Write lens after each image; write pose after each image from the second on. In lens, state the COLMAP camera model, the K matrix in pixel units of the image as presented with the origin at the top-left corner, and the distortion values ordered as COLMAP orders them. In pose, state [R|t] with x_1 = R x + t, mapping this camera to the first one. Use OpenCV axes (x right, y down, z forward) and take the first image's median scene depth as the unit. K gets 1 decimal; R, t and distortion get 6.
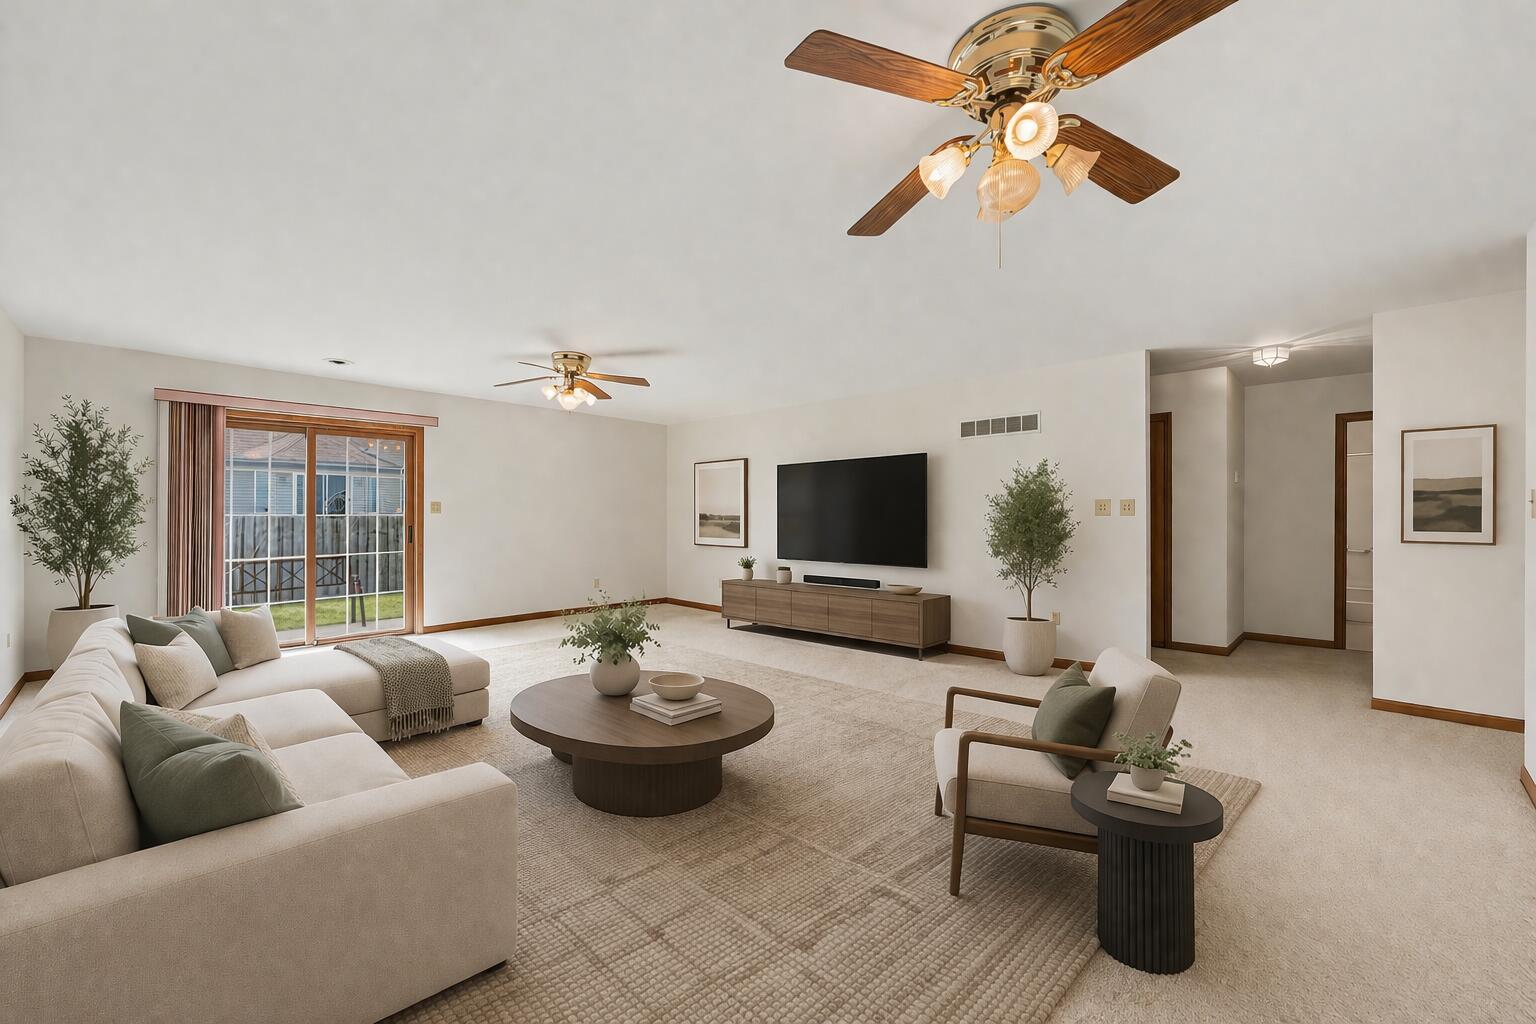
lens RADIAL K [[625.8, 0, 770.8], [0, 625.8, 511.6], [0, 0, 1]] dist [-0.000364, -0.000303]
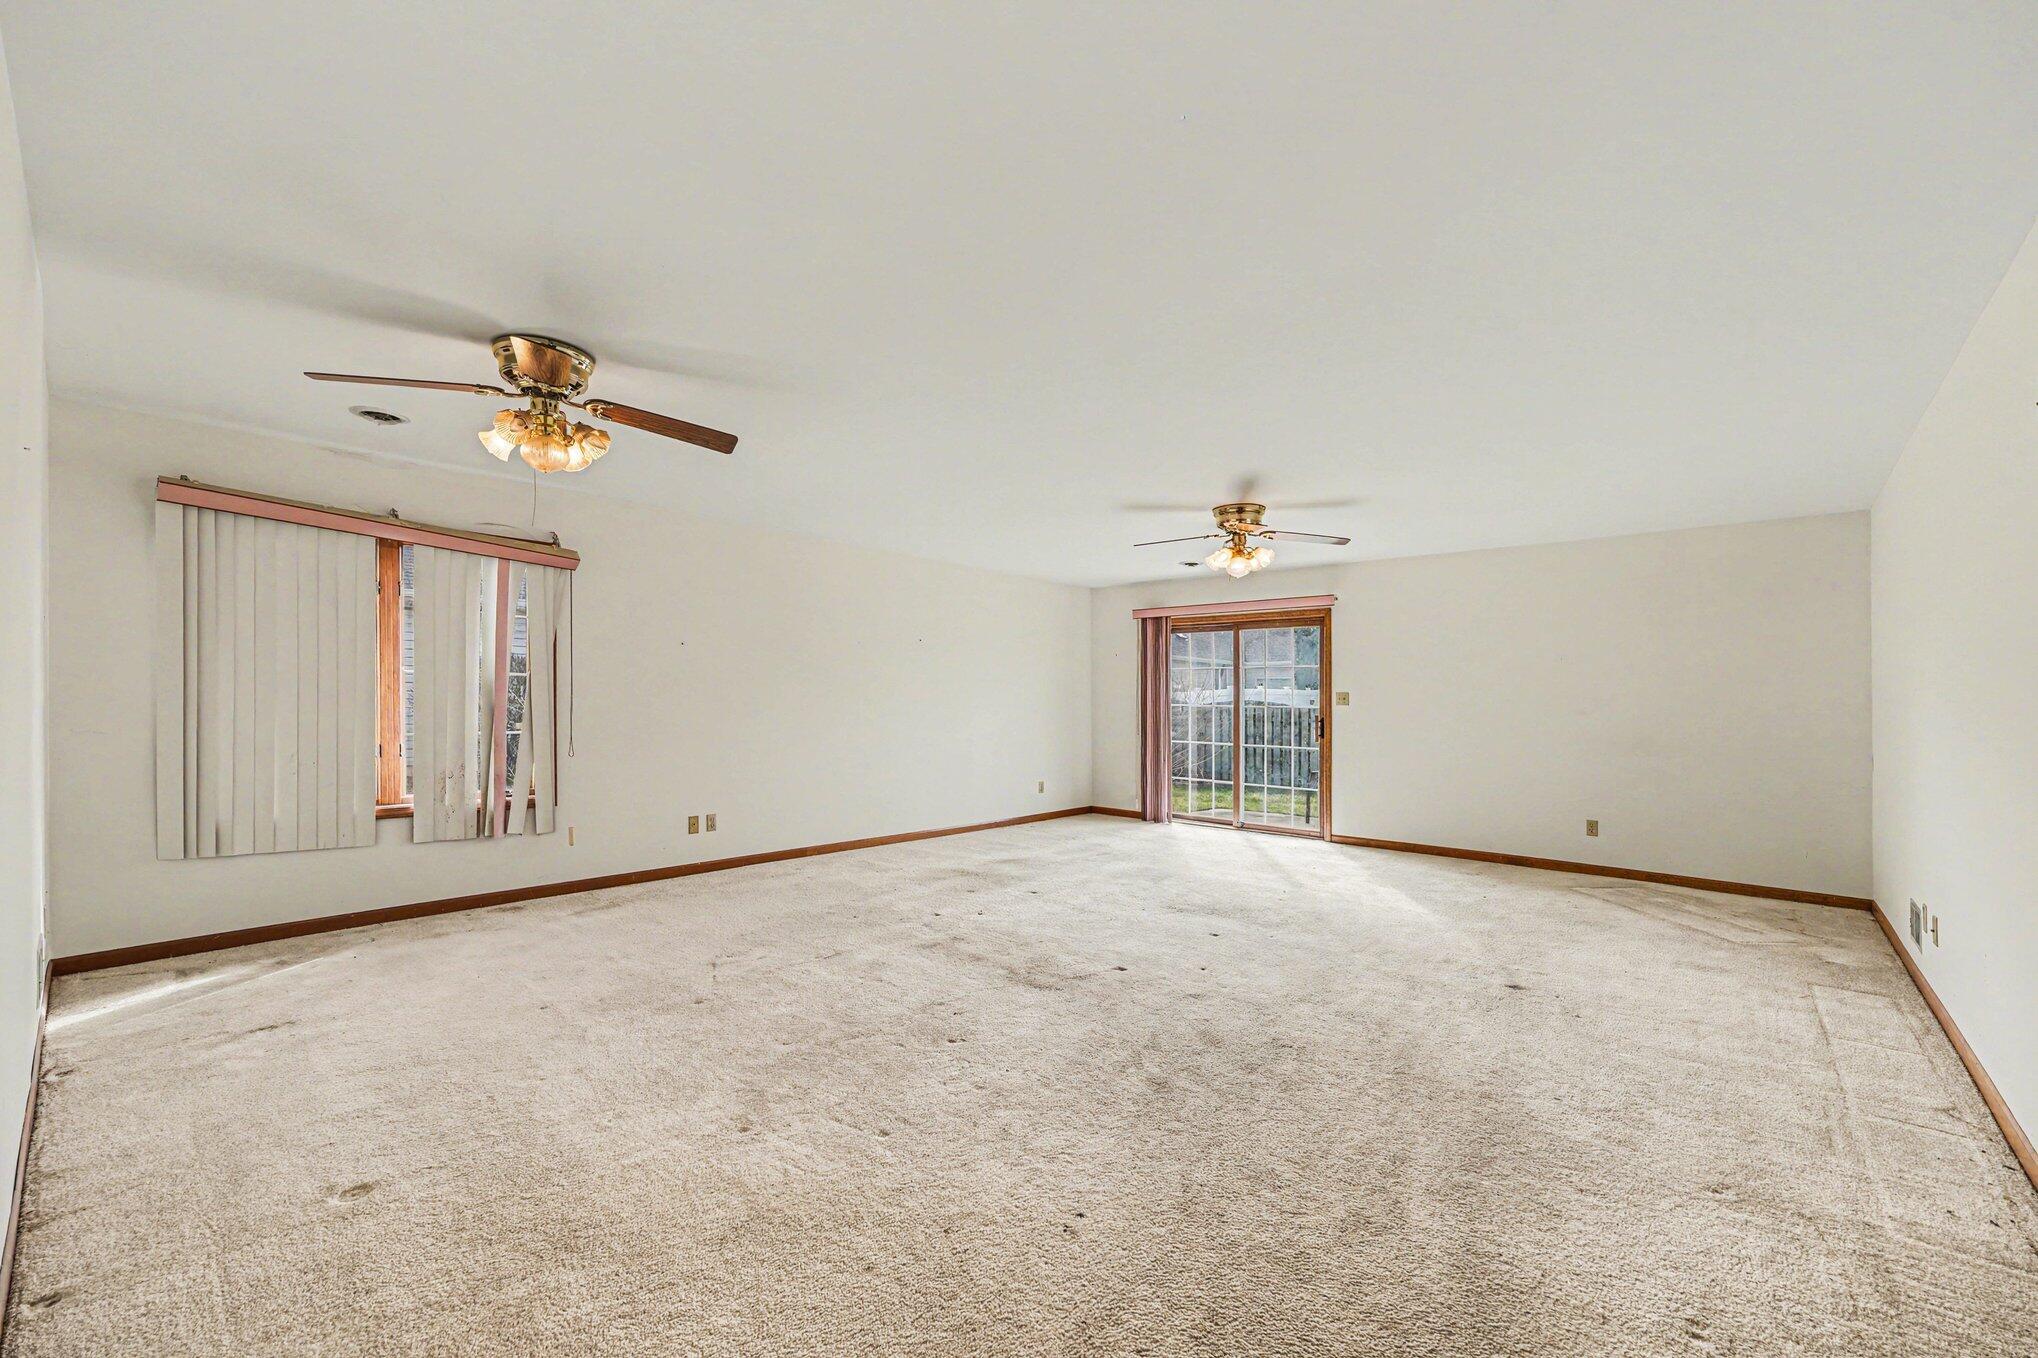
lens RADIAL K [[805.1, 0, 1019.1], [0, 805.1, 712.2], [0, 0, 1]] dist [-0.013600, 0.000205]
pose [[0.077371, 0.008600, -0.996965, 0.575701], [0.001907, 0.999960, 0.008774, 0.000976], [0.997001, -0.002580, 0.077351, 0.533852]]
